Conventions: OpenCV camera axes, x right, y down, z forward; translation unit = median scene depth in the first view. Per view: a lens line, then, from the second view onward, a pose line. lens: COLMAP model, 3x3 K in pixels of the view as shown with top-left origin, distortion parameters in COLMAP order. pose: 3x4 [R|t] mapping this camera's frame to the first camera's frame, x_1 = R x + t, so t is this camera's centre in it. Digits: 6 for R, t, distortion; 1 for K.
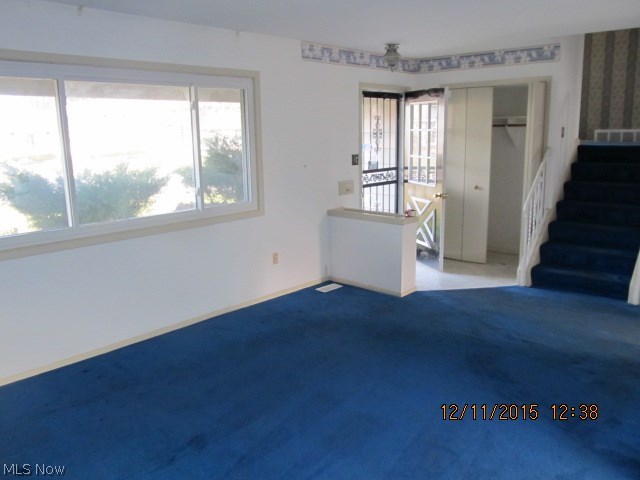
lens RADIAL K [[532.8, 0, 320.0], [0, 532.8, 240.0], [0, 0, 1]] dist [-0.047289, 0.011226]
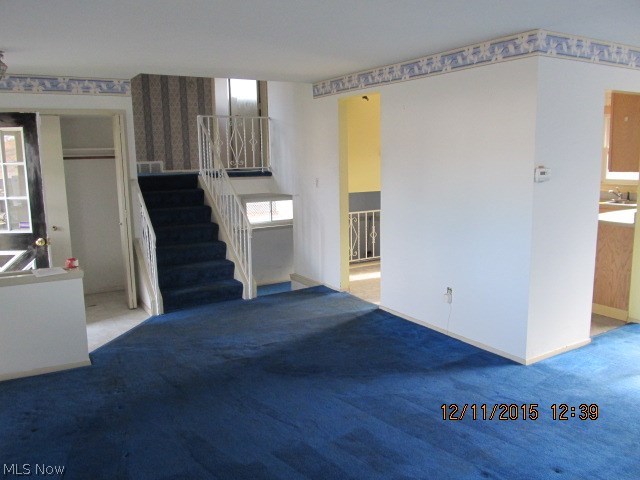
lens RADIAL K [[526.4, 0, 320.0], [0, 526.4, 240.0], [0, 0, 1]] dist [-0.061211, 0.006414]
pose [[0.289062, -0.134728, 0.947782, -0.448960], [0.199613, 0.976768, 0.077968, -0.067808], [-0.936268, 0.166652, 0.309240, 0.377169]]
